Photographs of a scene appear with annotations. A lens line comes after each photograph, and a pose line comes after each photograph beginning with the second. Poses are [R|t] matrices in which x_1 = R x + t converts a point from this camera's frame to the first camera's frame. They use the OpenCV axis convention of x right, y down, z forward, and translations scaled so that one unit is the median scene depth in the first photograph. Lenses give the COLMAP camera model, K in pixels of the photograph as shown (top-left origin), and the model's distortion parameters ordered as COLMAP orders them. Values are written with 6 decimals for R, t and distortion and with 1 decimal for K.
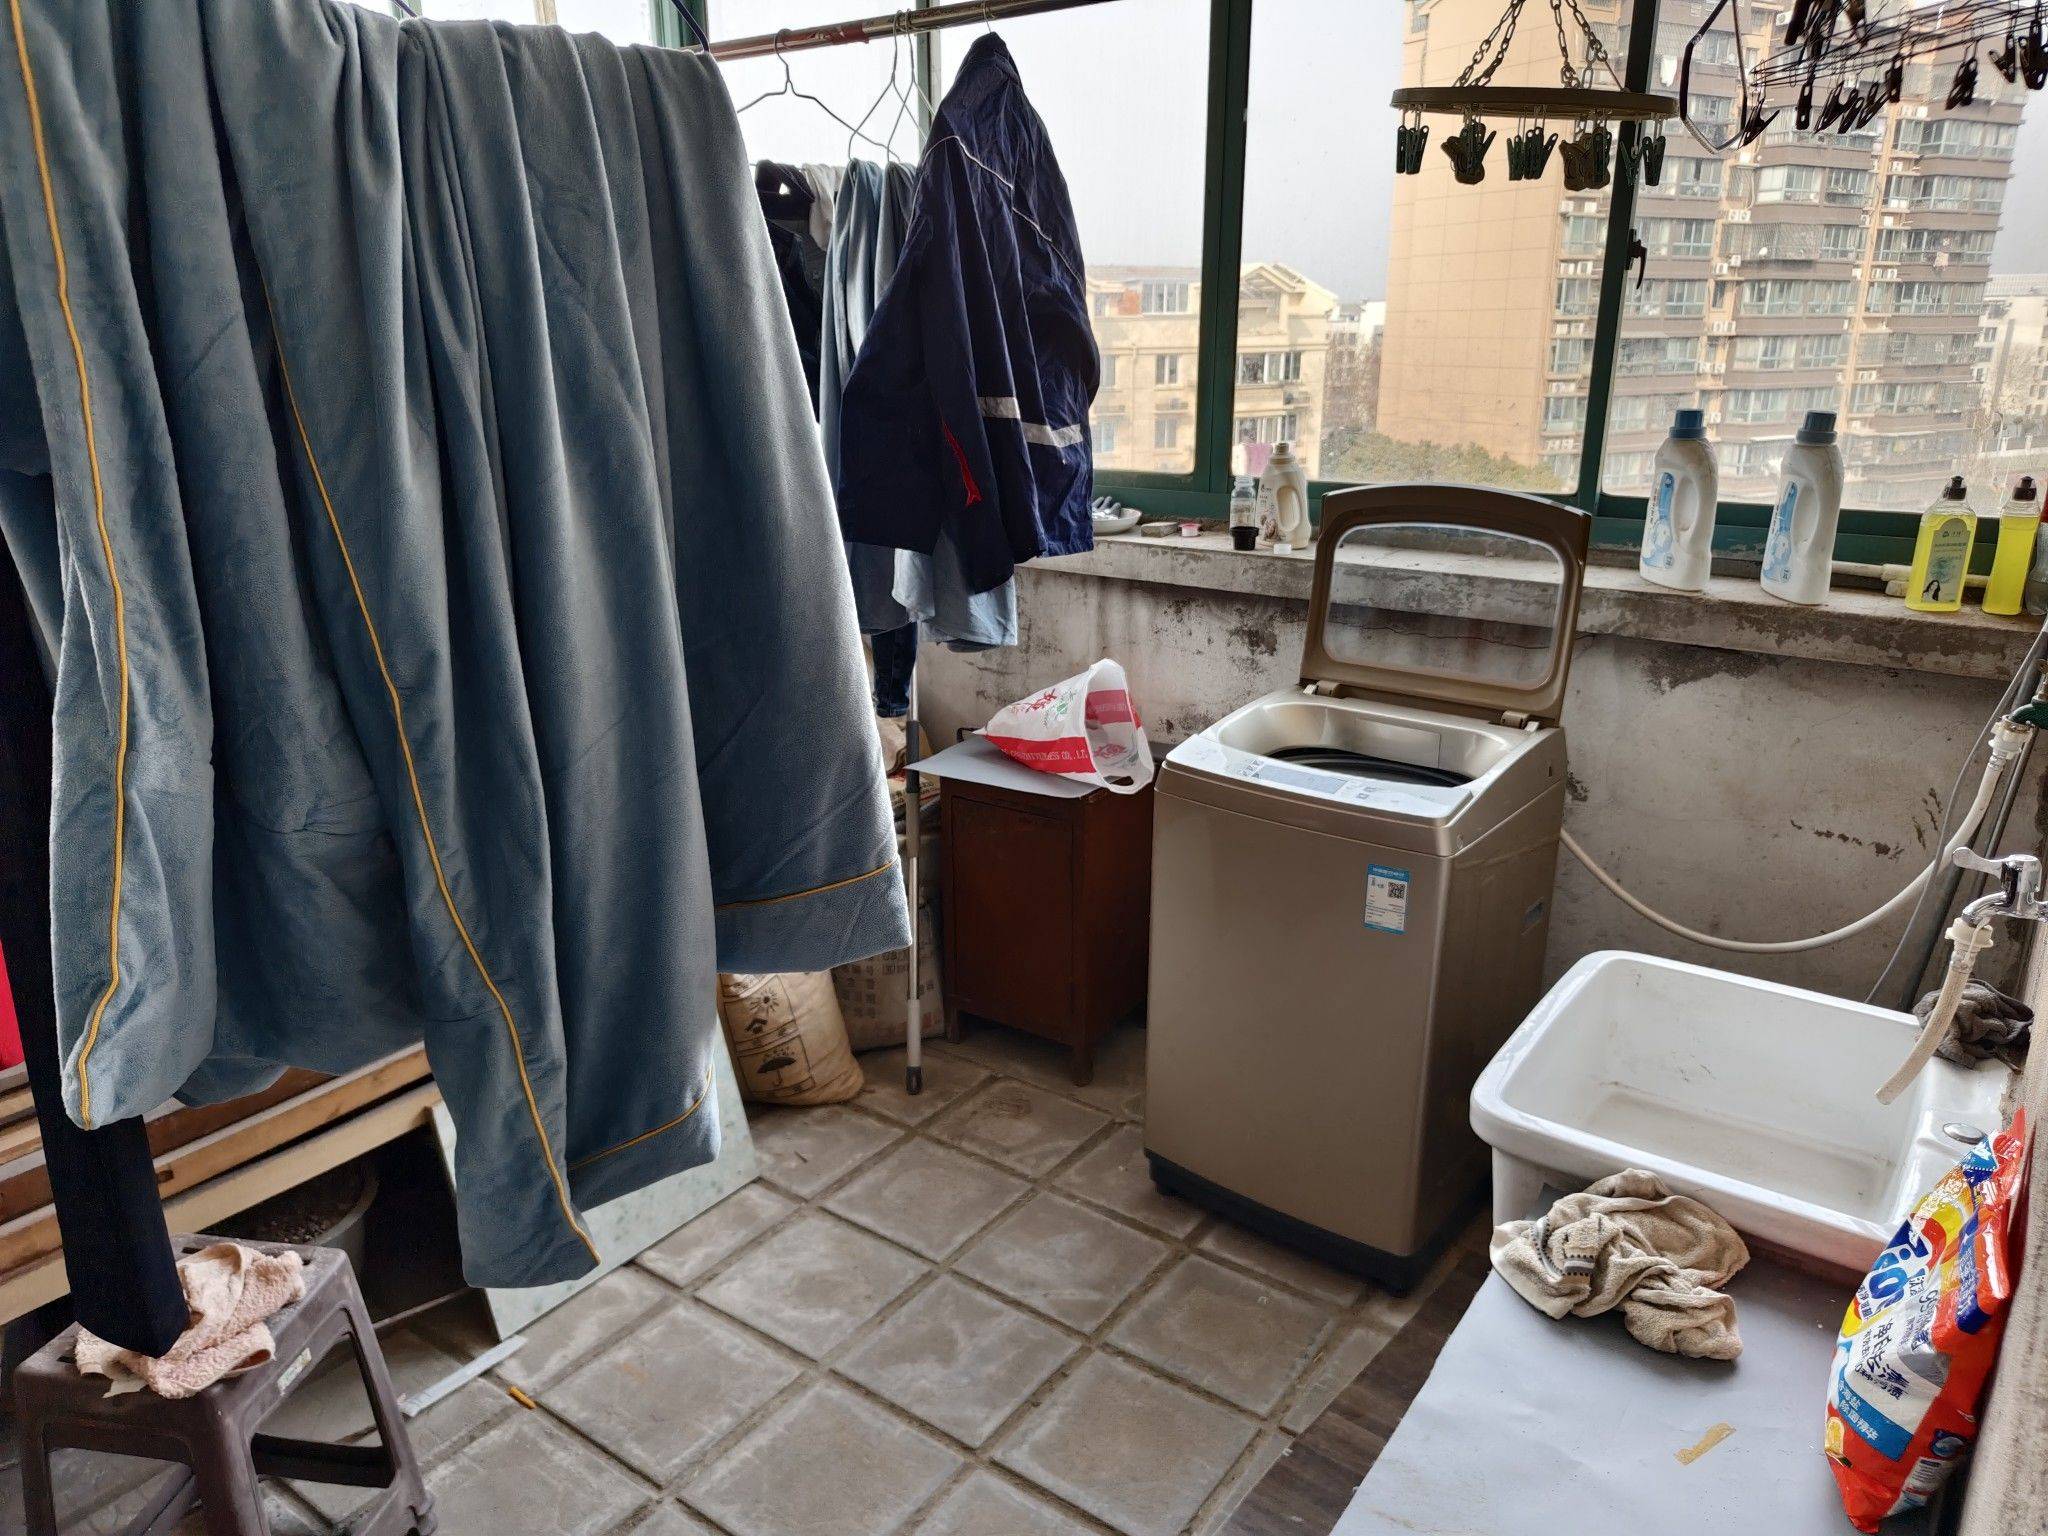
lens RADIAL K [[1395.3, 0, 1022.3], [0, 1395.3, 757.8], [0, 0, 1]] dist [0.054548, -0.072839]
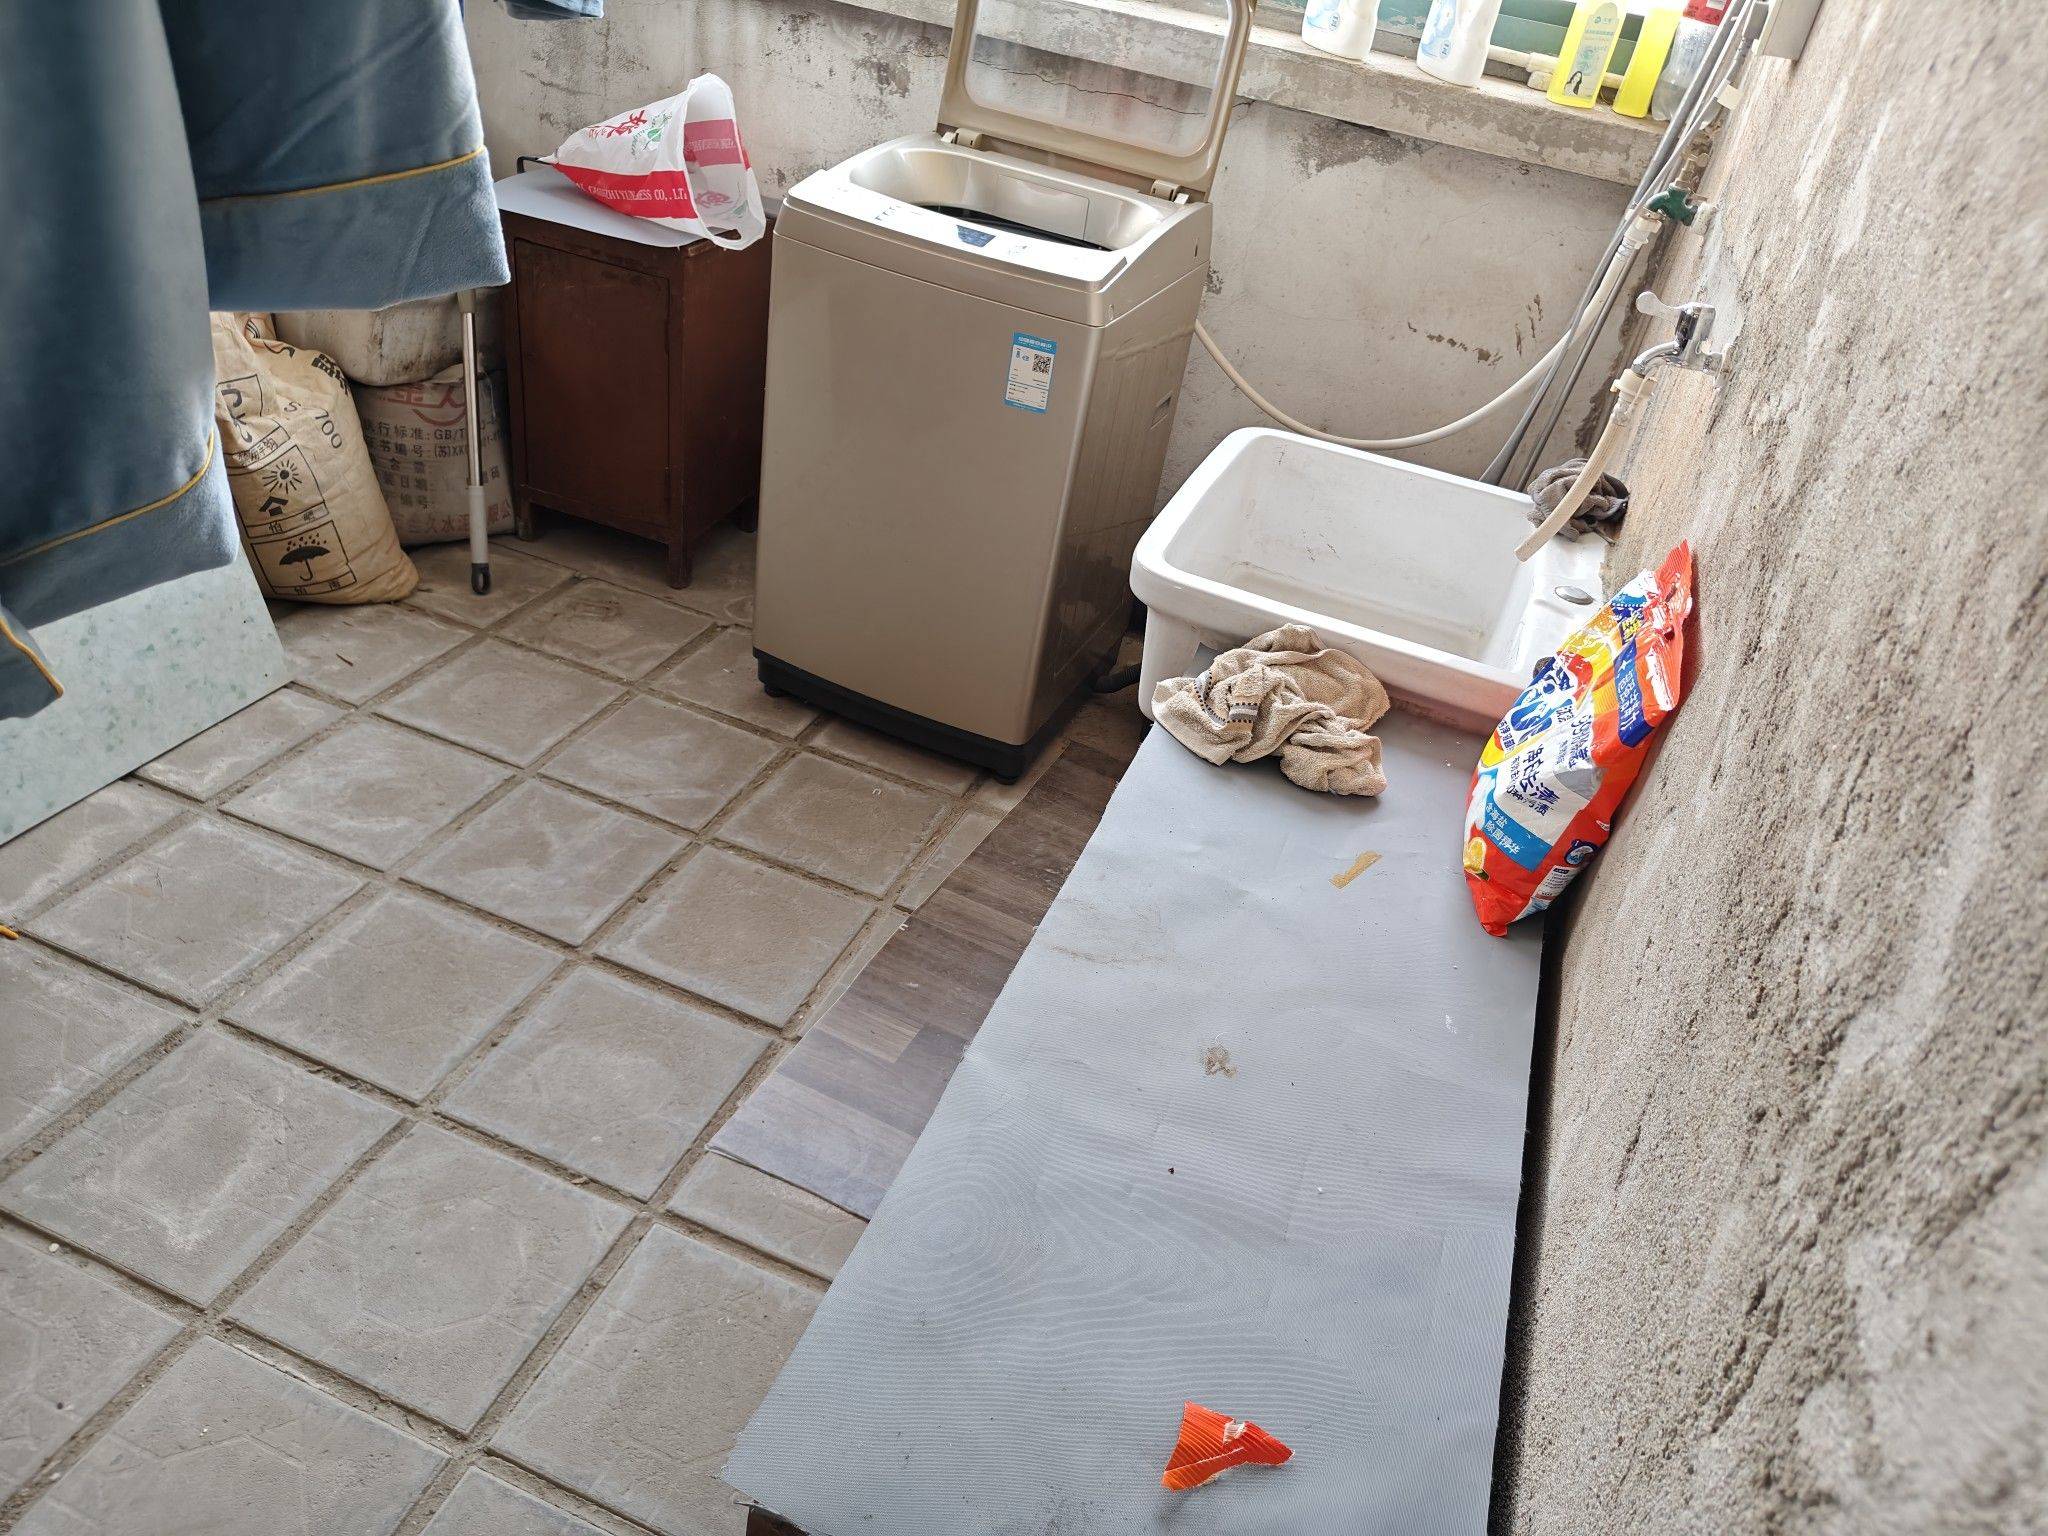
lens RADIAL K [[1404.2, 0, 1029.4], [0, 1404.2, 723.7], [0, 0, 1]] dist [0.026389, -0.036281]
pose [[0.953173, -0.021931, 0.301630, -0.022831], [-0.065897, 0.958342, 0.277918, 0.063091], [-0.295159, -0.284781, 0.912020, 0.091448]]
